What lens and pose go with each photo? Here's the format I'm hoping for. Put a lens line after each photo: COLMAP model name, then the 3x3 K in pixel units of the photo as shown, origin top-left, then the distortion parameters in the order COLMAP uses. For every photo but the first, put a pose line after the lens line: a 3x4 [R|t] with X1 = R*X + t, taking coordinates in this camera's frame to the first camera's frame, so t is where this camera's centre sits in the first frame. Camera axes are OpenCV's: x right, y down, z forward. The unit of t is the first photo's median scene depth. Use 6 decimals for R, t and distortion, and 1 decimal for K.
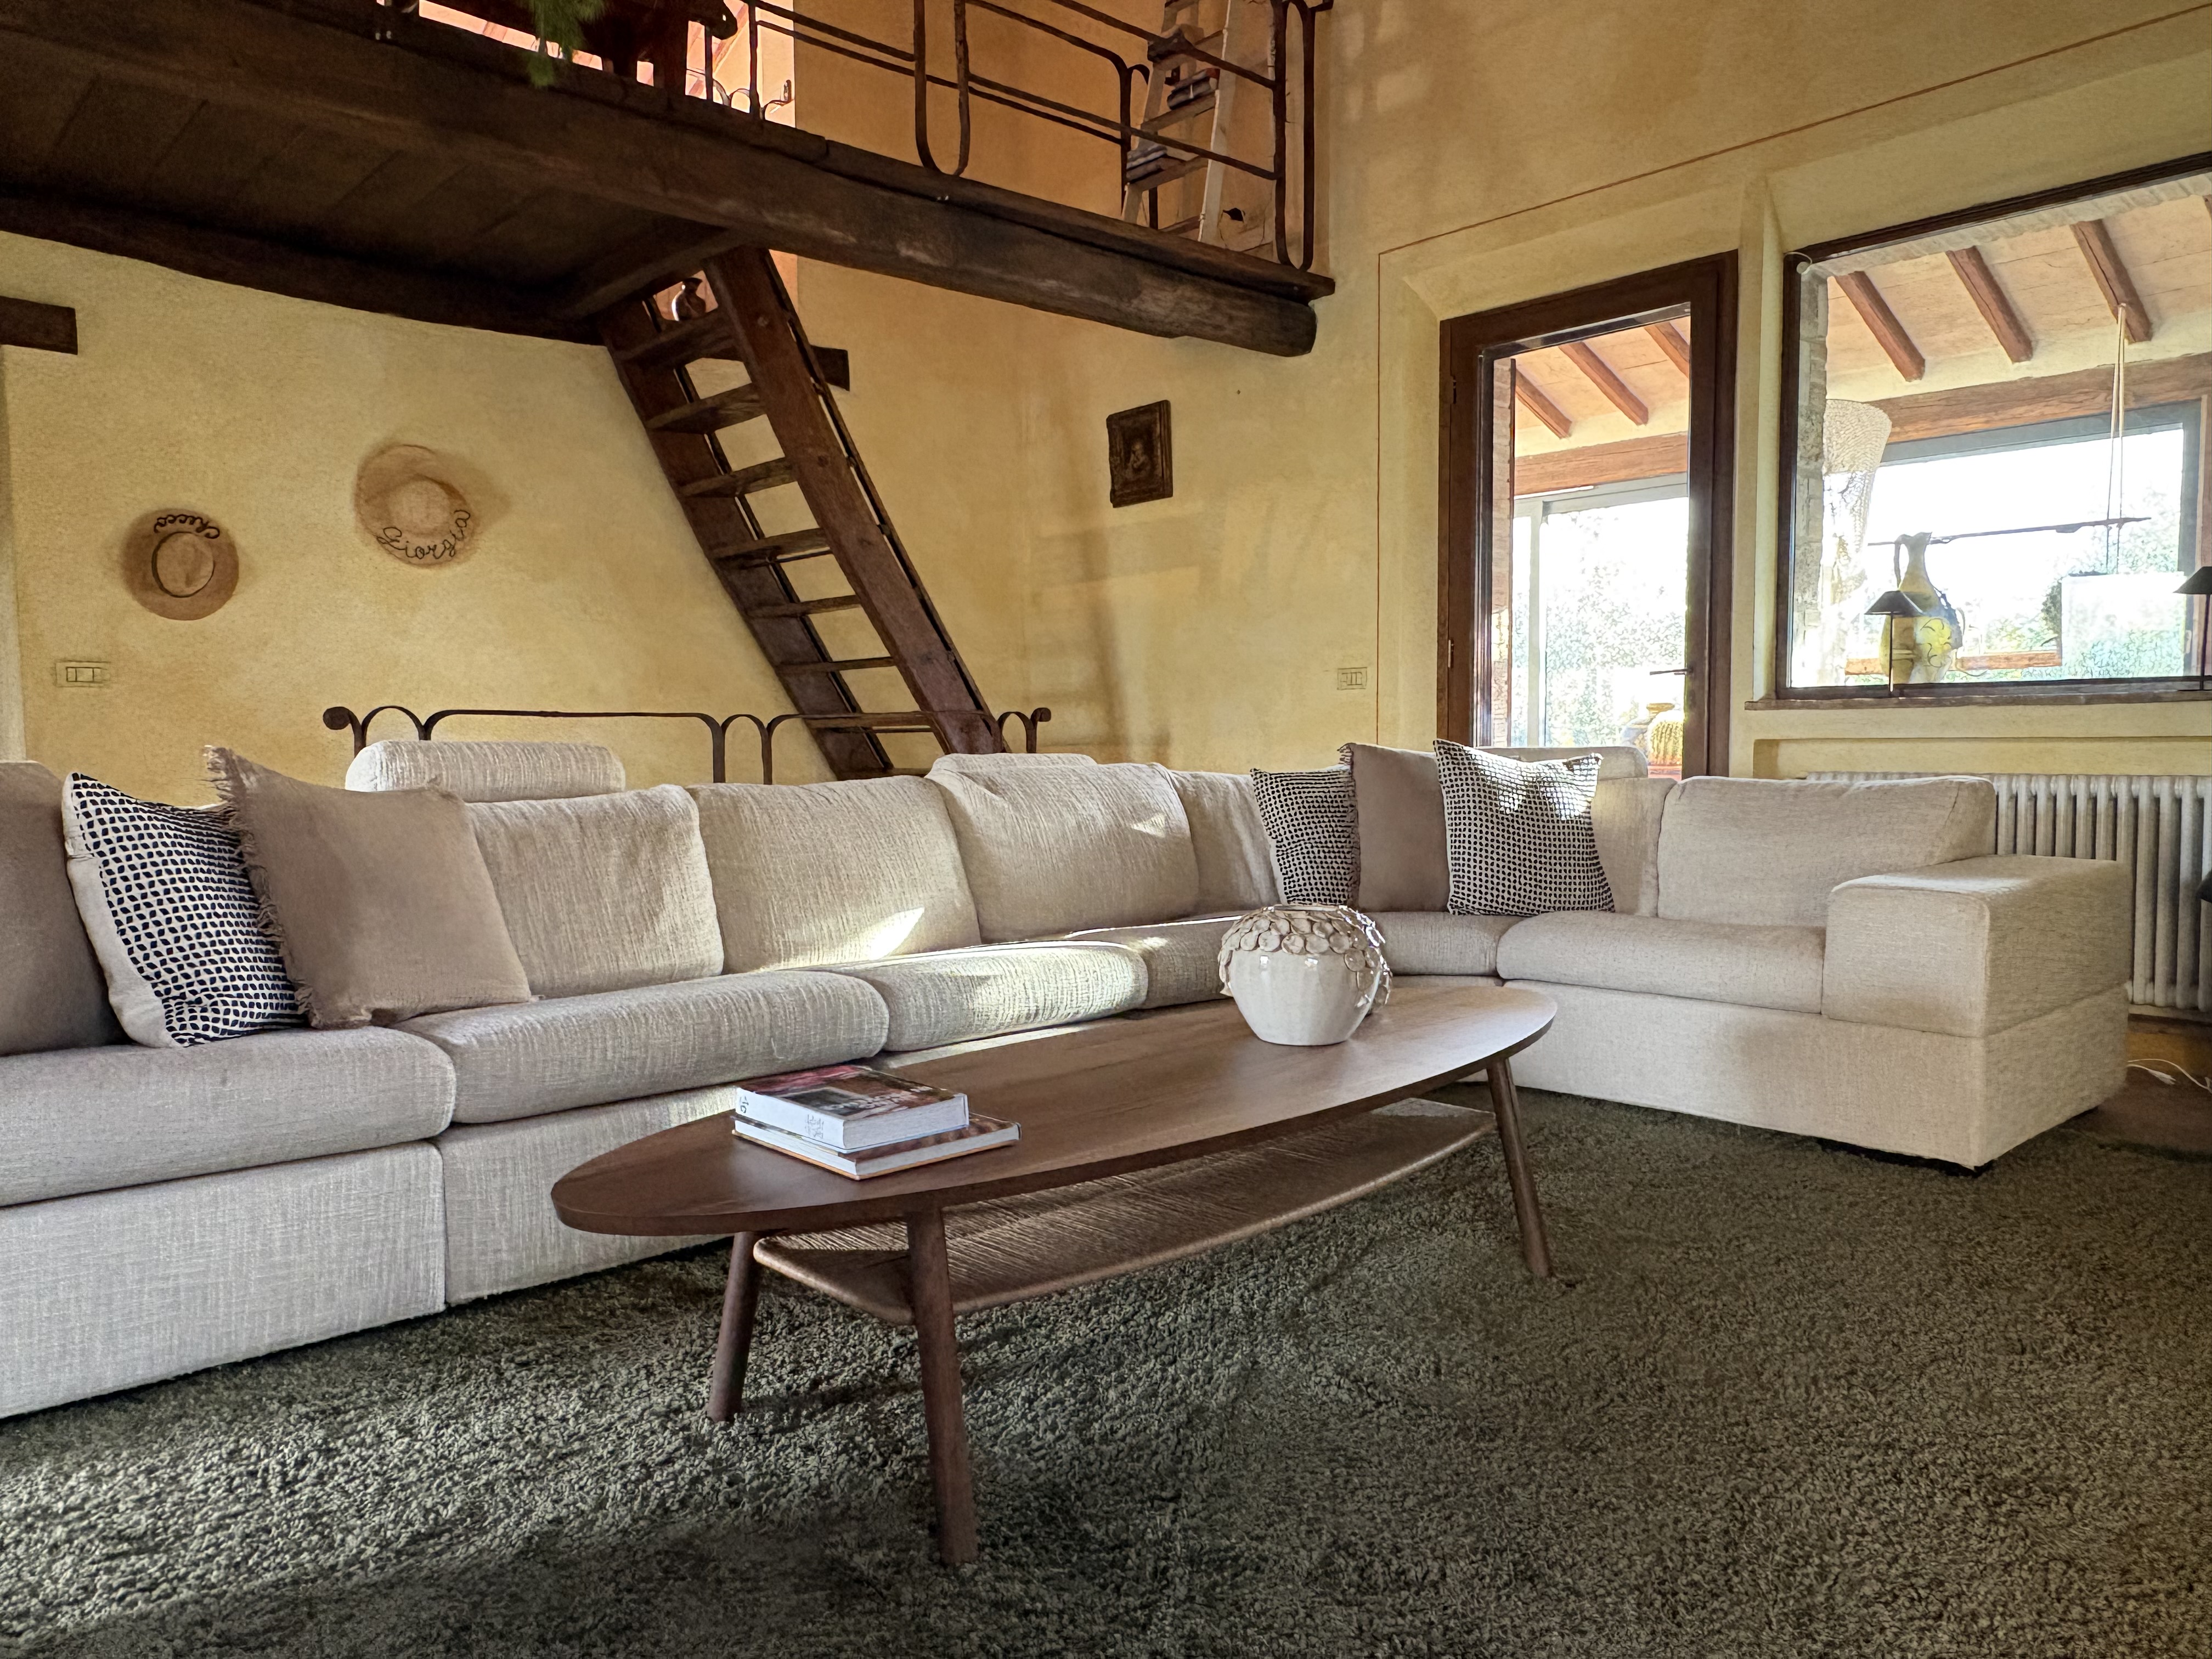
lens RADIAL K [[1526.7, 0, 1102.4], [0, 1526.7, 830.8], [0, 0, 1]] dist [0.039479, -0.045022]
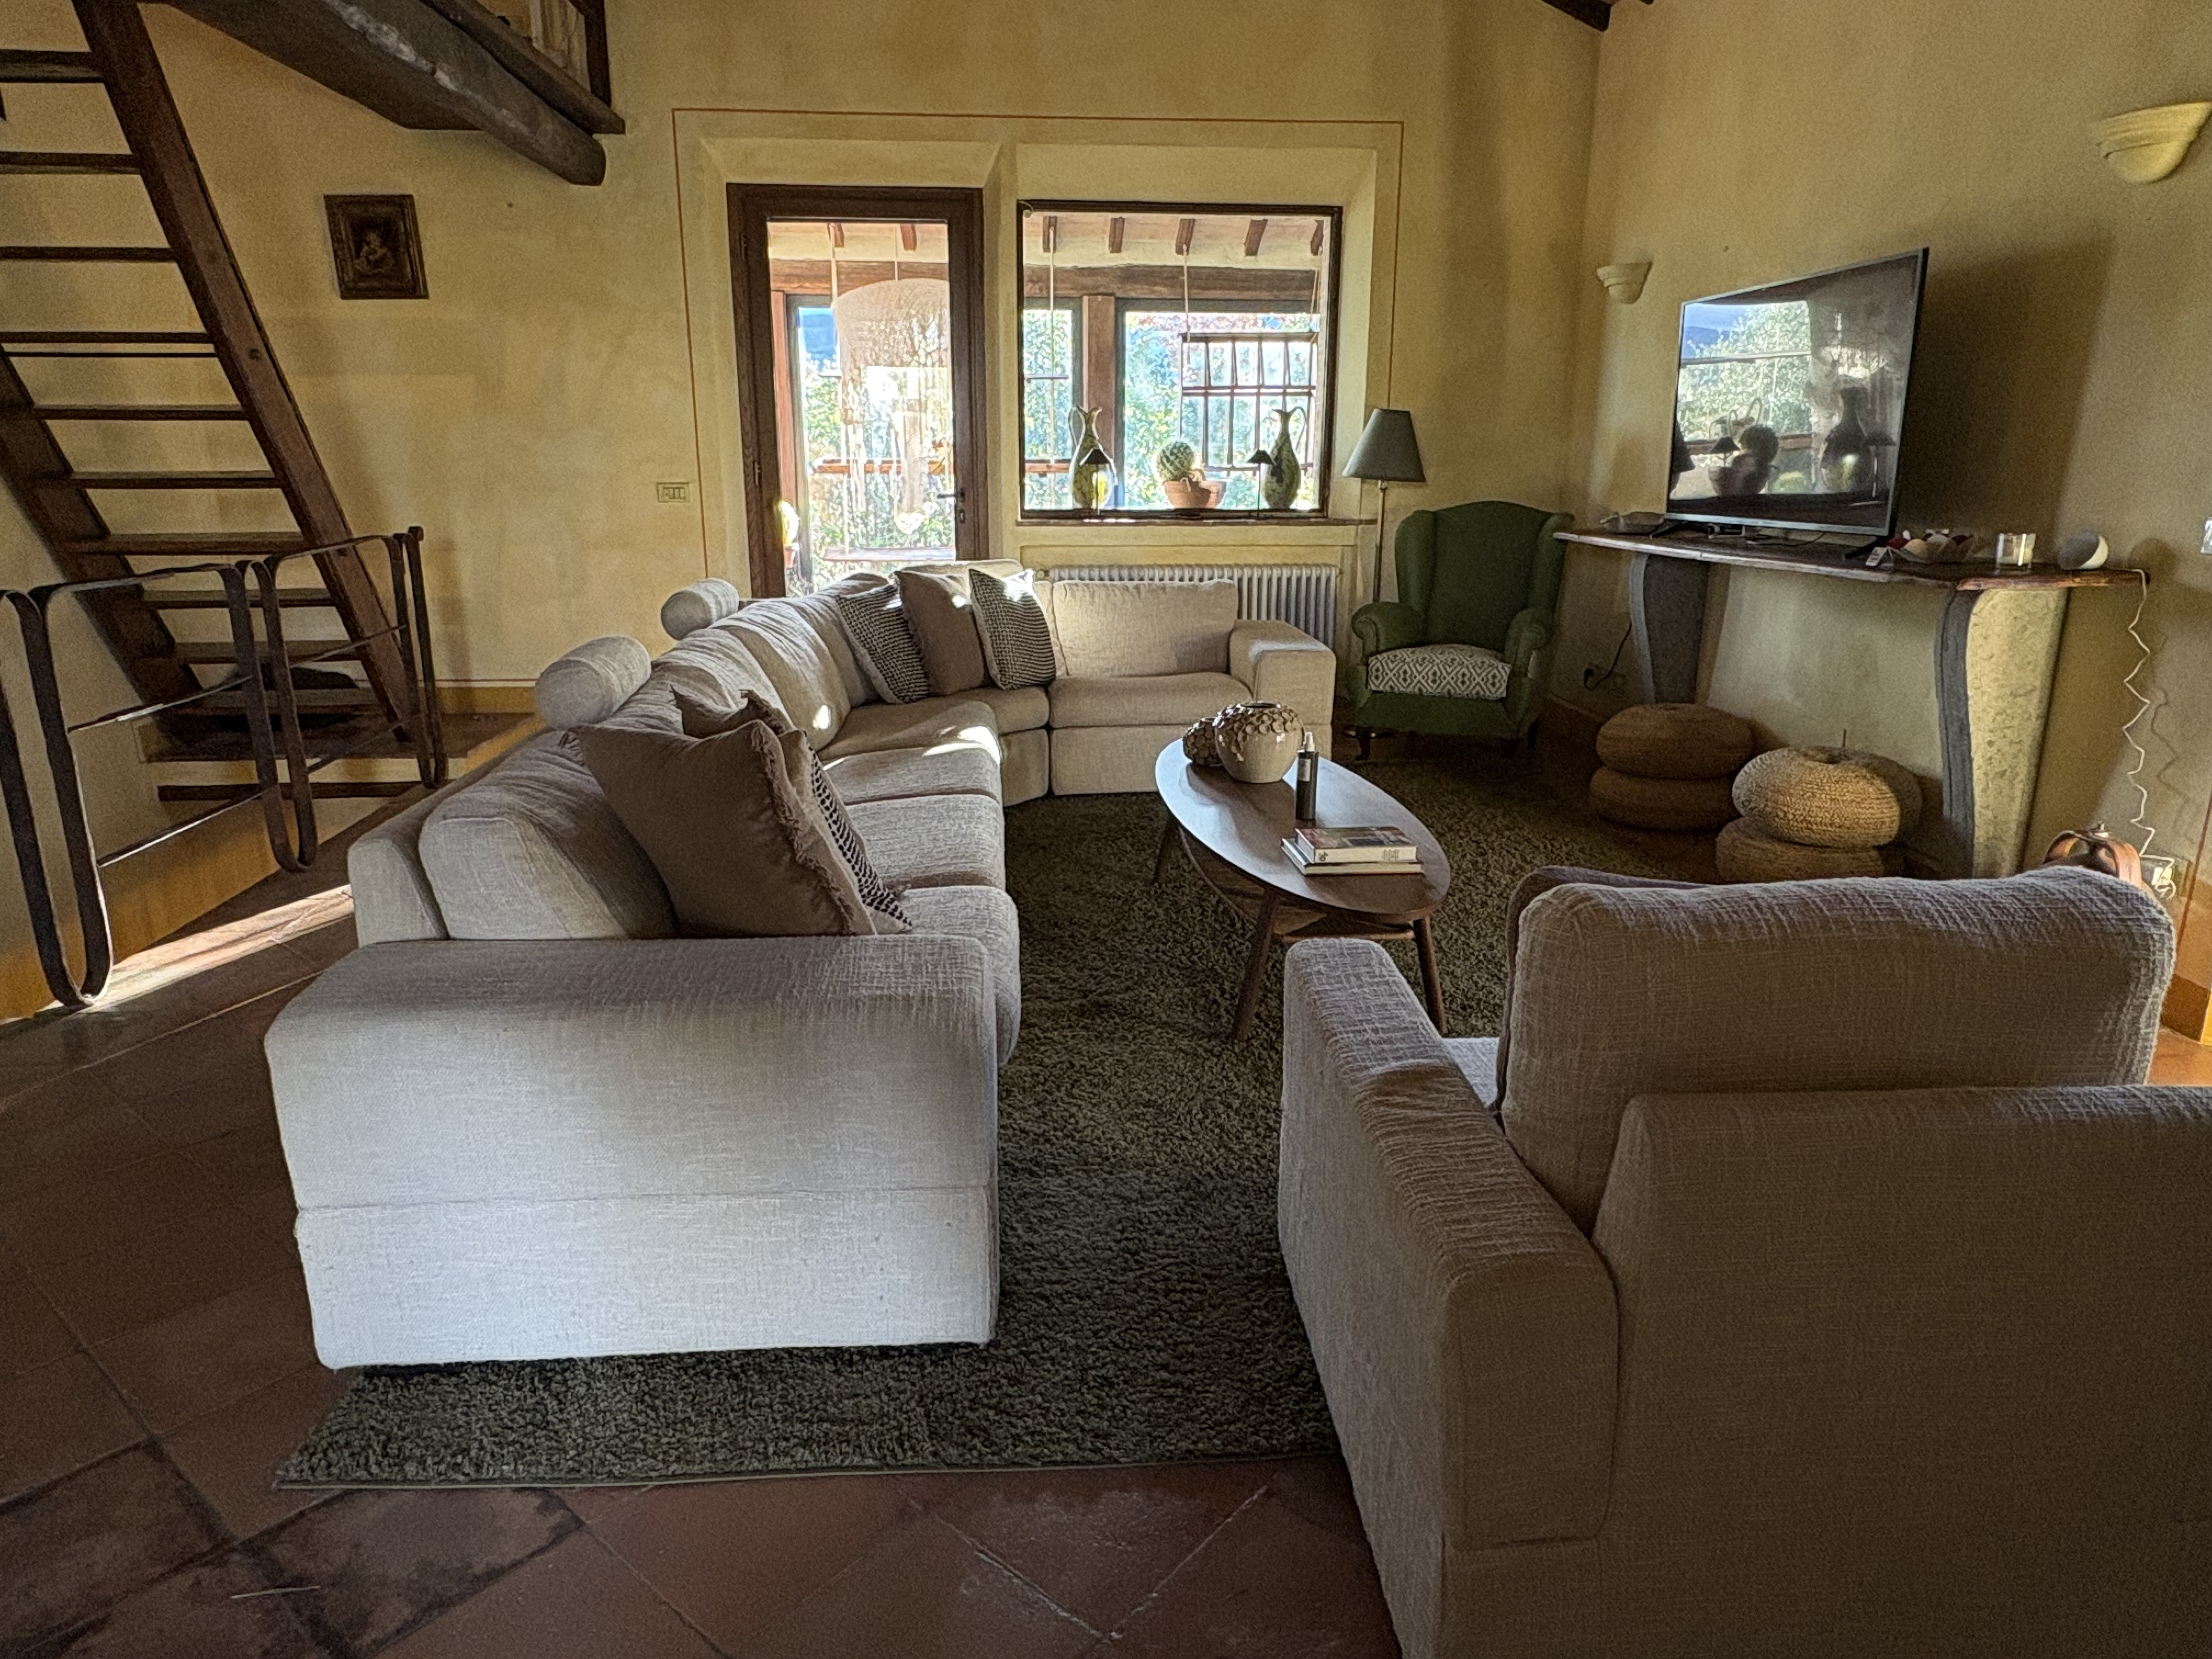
lens RADIAL K [[1415.9, 0, 1097.5], [0, 1415.9, 842.1], [0, 0, 1]] dist [0.004077, 0.001245]
pose [[0.623988, -0.196960, 0.756205, -0.885993], [0.038923, 0.974347, 0.221658, -0.117631], [-0.780464, -0.108878, 0.615647, 0.090160]]
